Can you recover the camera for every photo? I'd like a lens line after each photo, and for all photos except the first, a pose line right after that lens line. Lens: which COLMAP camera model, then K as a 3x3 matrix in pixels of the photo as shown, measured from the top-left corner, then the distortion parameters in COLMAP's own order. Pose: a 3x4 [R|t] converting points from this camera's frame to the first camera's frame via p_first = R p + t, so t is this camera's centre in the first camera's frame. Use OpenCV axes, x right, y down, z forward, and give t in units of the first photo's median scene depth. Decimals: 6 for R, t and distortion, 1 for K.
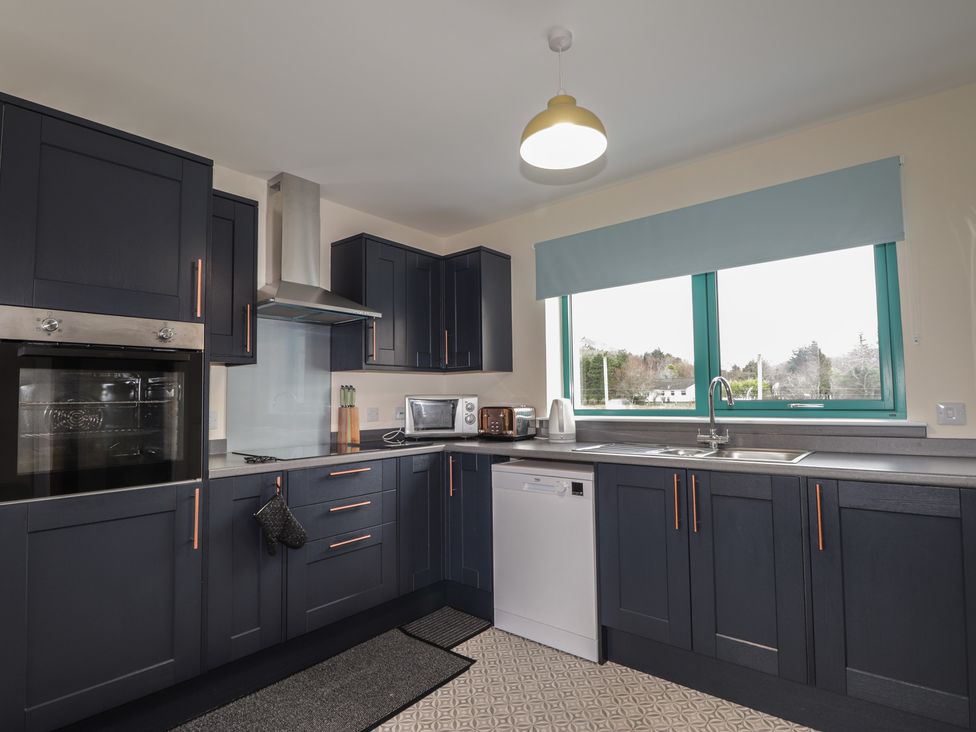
lens RADIAL K [[523.6, 0, 488.9], [0, 523.6, 373.1], [0, 0, 1]] dist [-0.000270, -0.013451]
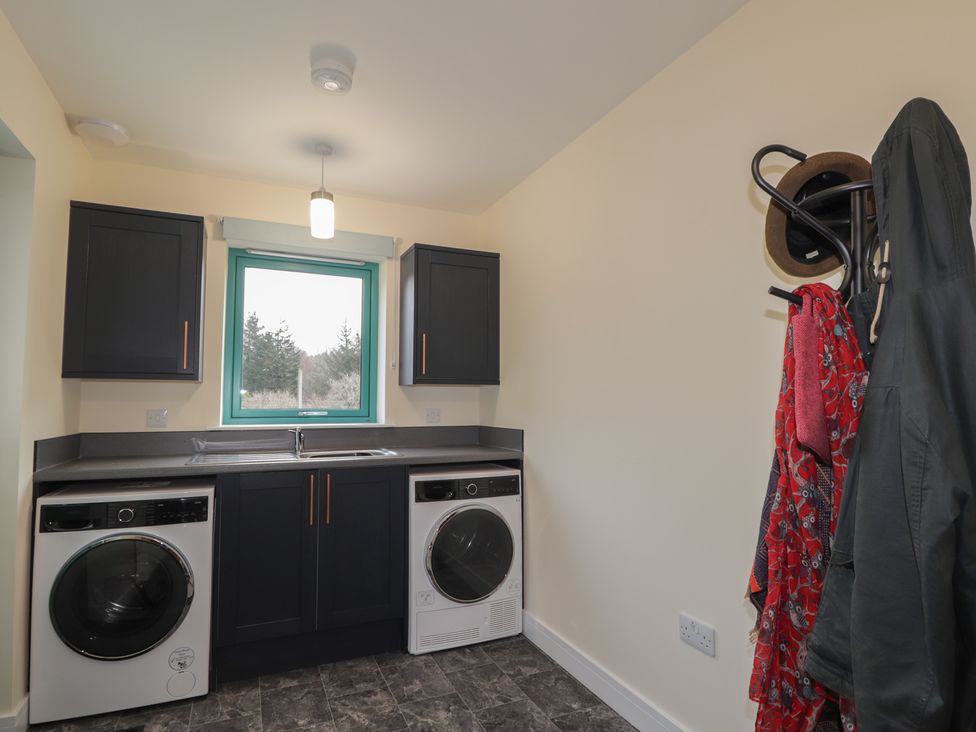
lens RADIAL K [[523.6, 0, 488.9], [0, 523.6, 373.1], [0, 0, 1]] dist [-0.000270, -0.013451]
pose [[0.439533, 0.060317, 0.896199, -0.351792], [-0.058087, 0.997563, -0.038651, -0.010274], [-0.896346, -0.035069, 0.441965, 0.084693]]
